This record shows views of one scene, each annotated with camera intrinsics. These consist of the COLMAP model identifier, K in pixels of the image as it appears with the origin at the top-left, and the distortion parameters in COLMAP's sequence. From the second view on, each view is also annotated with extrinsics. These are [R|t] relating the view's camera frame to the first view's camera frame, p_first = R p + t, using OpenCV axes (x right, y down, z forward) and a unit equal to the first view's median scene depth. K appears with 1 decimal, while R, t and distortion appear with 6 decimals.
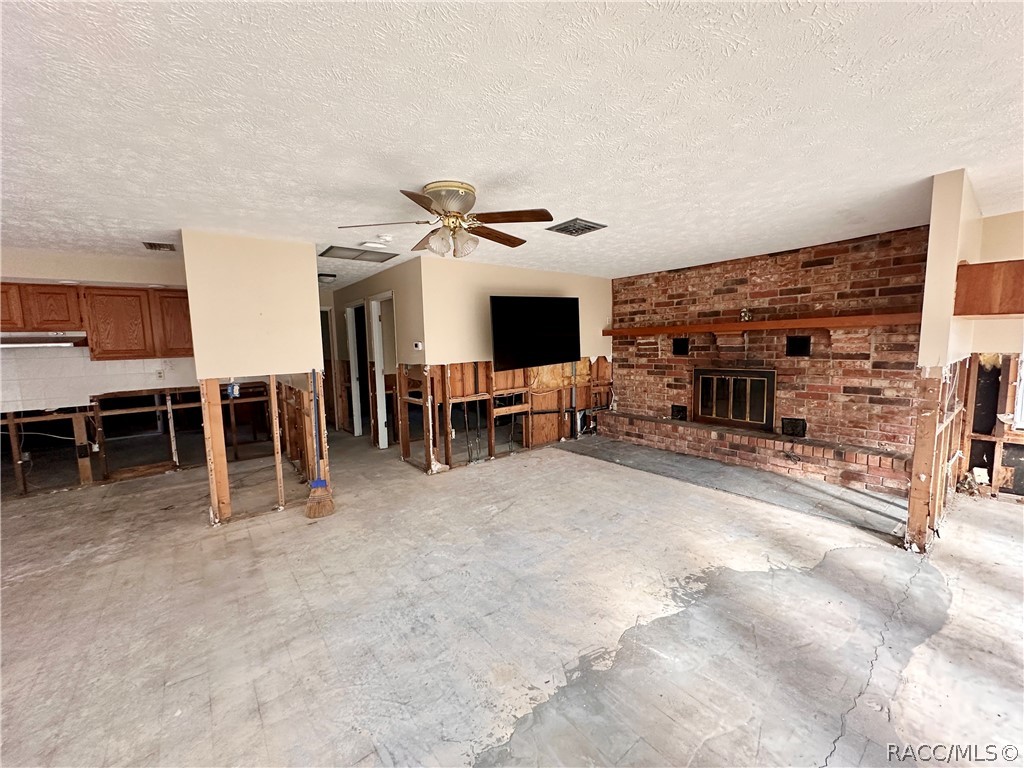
lens RADIAL K [[407.1, 0, 512.0], [0, 407.1, 384.0], [0, 0, 1]] dist [-0.001121, 0.000269]
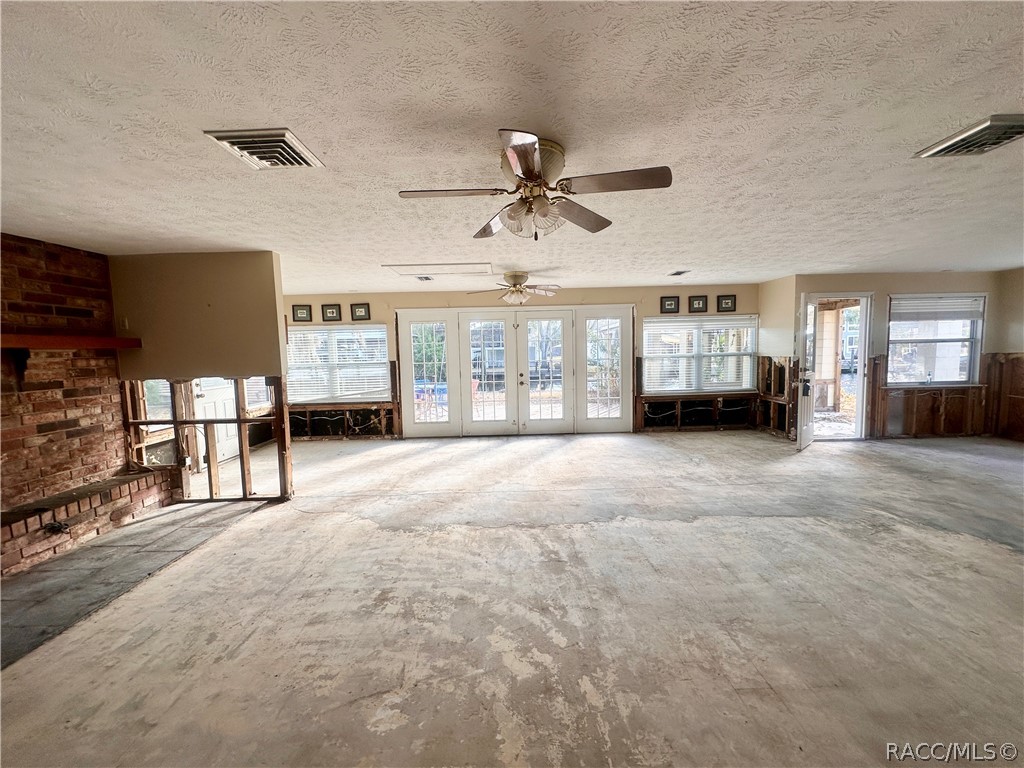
lens RADIAL K [[407.1, 0, 512.0], [0, 407.1, 384.0], [0, 0, 1]] dist [-0.001121, 0.000269]
pose [[-0.789355, -0.003928, 0.613924, -0.354263], [0.106845, 0.983841, 0.143672, -0.081288], [-0.604568, 0.179003, -0.776180, 0.986669]]
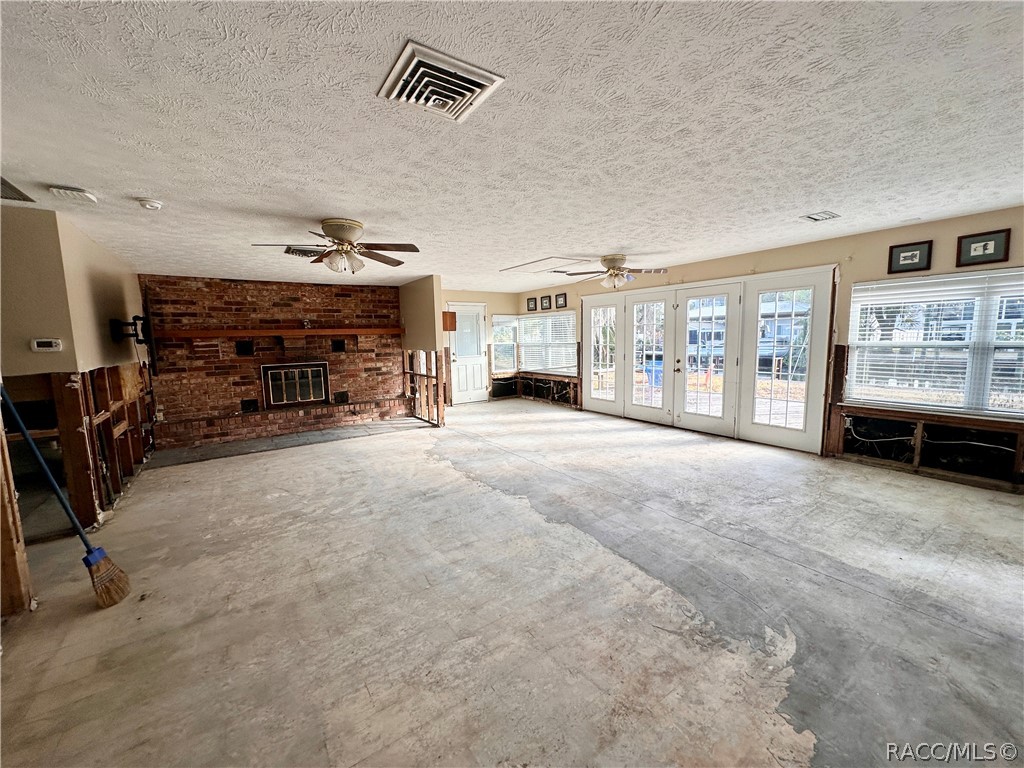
lens RADIAL K [[407.1, 0, 512.0], [0, 407.1, 384.0], [0, 0, 1]] dist [-0.001121, 0.000269]
pose [[0.065564, -0.091681, 0.993628, -0.853619], [0.120368, 0.989226, 0.083332, 0.003823], [-0.990562, 0.114137, 0.075893, 0.227966]]
